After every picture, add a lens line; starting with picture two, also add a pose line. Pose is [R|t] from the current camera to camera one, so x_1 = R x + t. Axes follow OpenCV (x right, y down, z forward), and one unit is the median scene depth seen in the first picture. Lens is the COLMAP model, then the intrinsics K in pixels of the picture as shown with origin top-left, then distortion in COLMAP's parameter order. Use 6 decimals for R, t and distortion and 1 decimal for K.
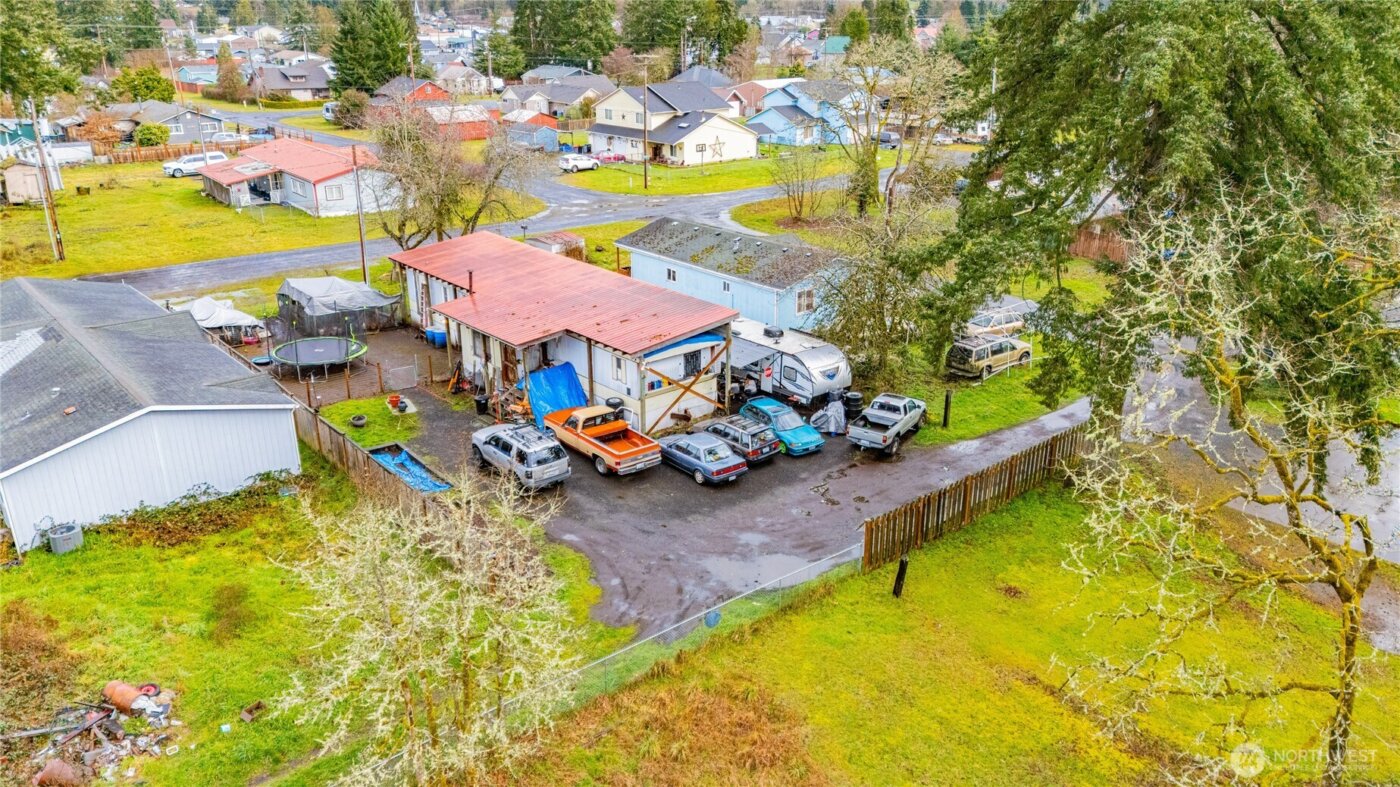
lens RADIAL K [[1016.7, 0, 704.9], [0, 1016.7, 397.2], [0, 0, 1]] dist [0.062353, -0.049090]
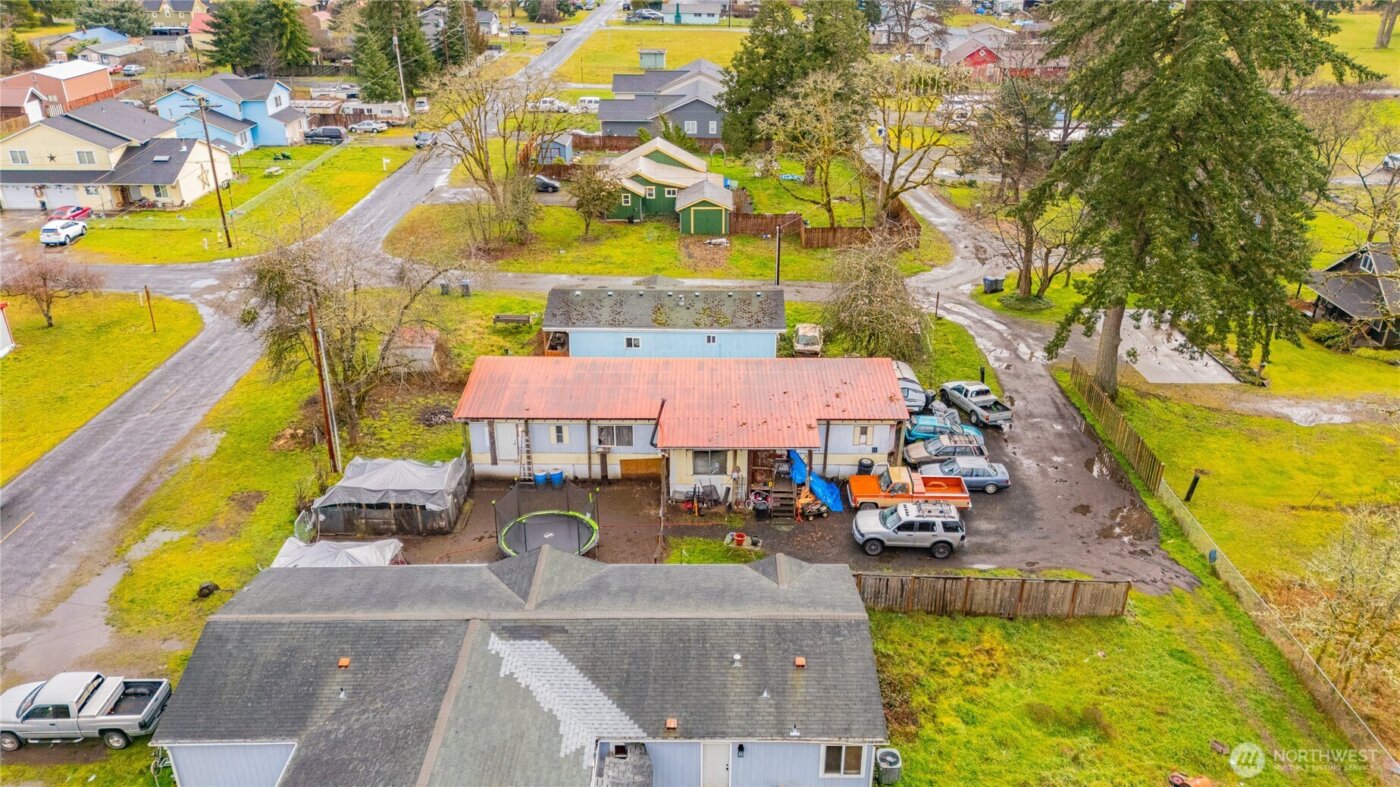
lens RADIAL K [[1016.7, 0, 698.7], [0, 1016.7, 395.1], [0, 0, 1]] dist [0.062353, -0.049090]
pose [[0.654368, -0.321130, 0.684600, -0.978361], [0.264554, 0.945354, 0.190572, -0.338937], [-0.708388, 0.056409, 0.703566, 0.290466]]
